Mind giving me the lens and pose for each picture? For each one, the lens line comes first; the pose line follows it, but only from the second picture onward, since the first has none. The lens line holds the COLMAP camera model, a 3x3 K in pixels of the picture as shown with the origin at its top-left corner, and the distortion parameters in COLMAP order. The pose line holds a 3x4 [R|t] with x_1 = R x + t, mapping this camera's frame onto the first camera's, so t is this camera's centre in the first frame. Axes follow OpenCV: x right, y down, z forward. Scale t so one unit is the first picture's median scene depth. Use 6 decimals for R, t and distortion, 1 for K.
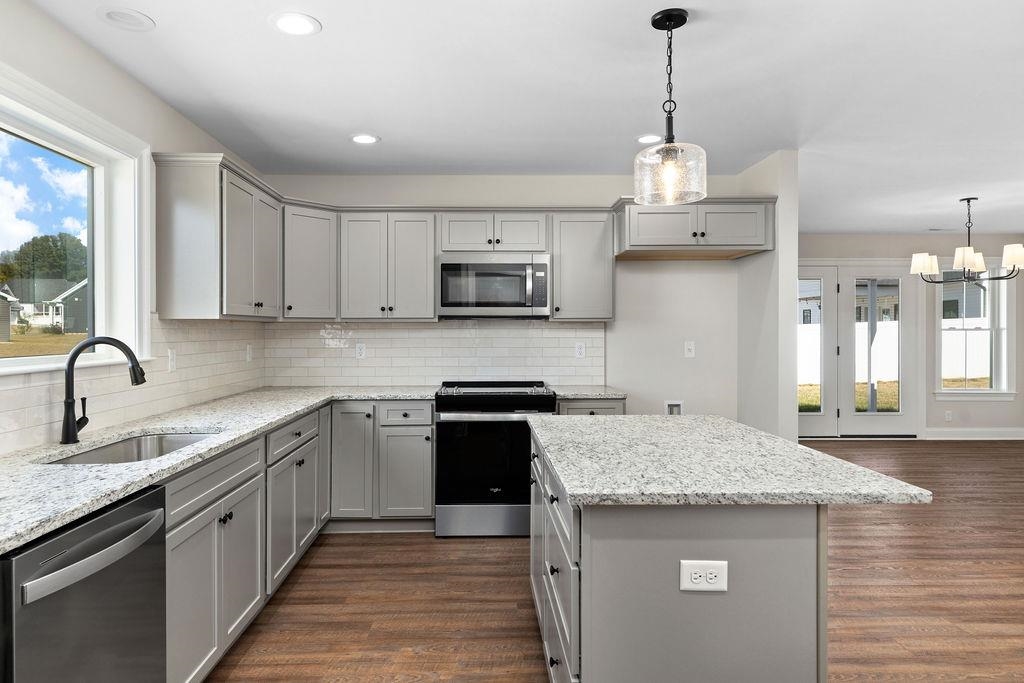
lens RADIAL K [[630.2, 0, 485.2], [0, 630.2, 325.3], [0, 0, 1]] dist [0.001865, 0.000514]
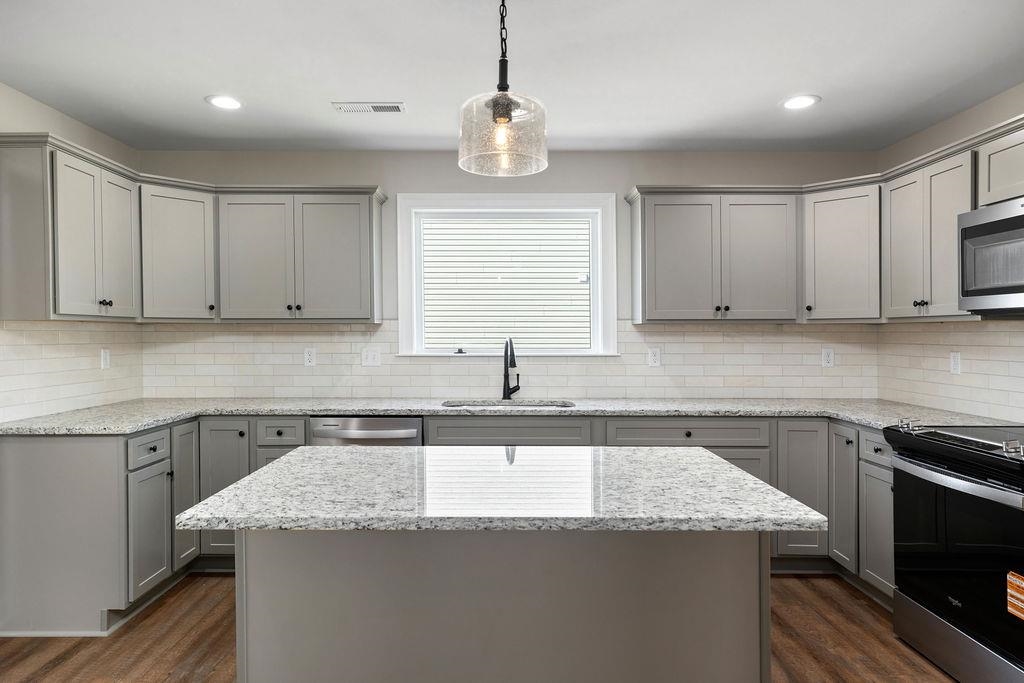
lens RADIAL K [[656.0, 0, 496.7], [0, 656.0, 340.9], [0, 0, 1]] dist [0.007595, 0.003095]
pose [[-0.011023, 0.014101, -0.999840, 0.636666], [0.007405, 0.999874, 0.014020, 0.002117], [0.999912, -0.007249, -0.011126, 0.569290]]
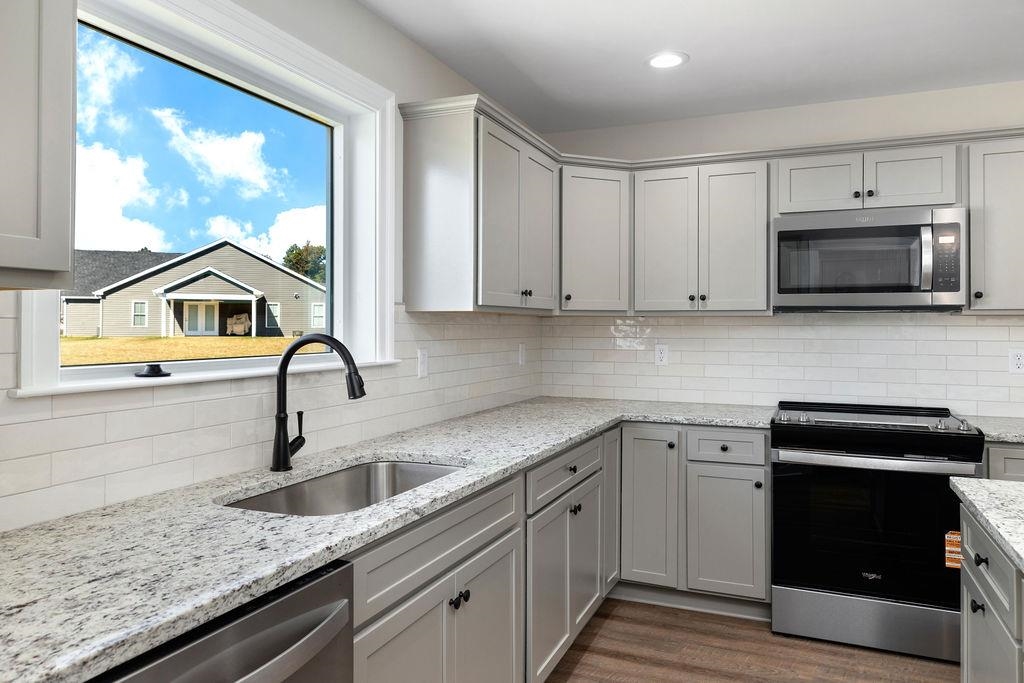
lens RADIAL K [[707.8, 0, 505.9], [0, 707.8, 317.6], [0, 0, 1]] dist [0.019246, -0.003424]
pose [[0.914568, -0.000884, -0.404432, -0.029945], [-0.001663, 0.999981, -0.005947, 0.002064], [0.404430, 0.006112, 0.914549, 0.178692]]
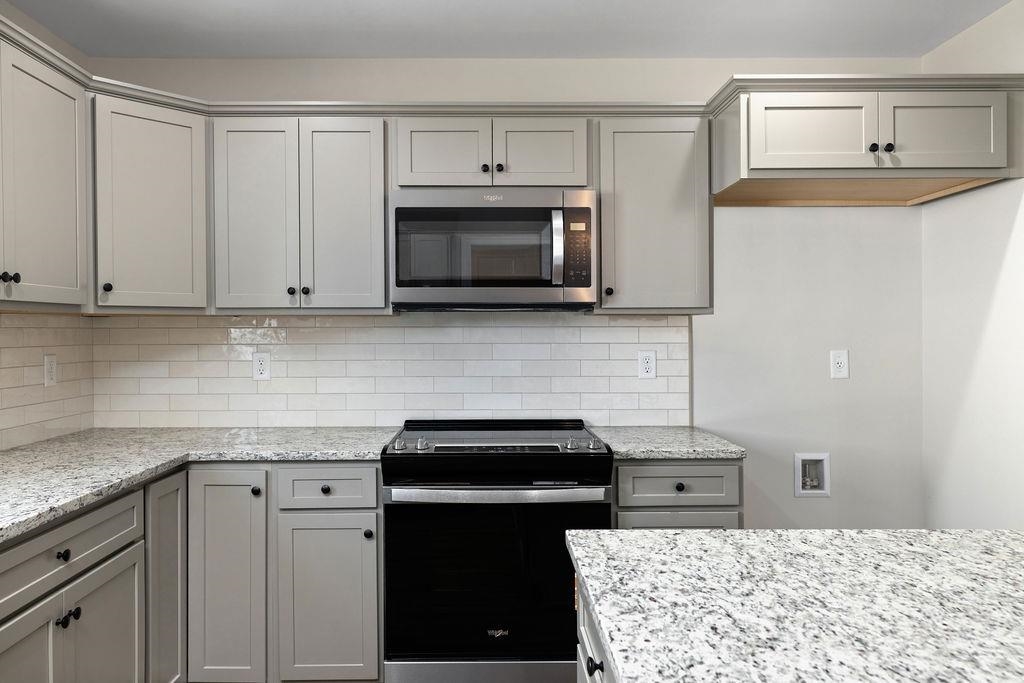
lens RADIAL K [[769.9, 0, 483.0], [0, 769.9, 321.0], [0, 0, 1]] dist [0.002335, 0.001879]
pose [[0.999970, -0.001481, -0.007614, 0.010332], [0.001433, 0.999979, -0.006346, 0.004868], [0.007623, 0.006335, 0.999951, 0.354255]]
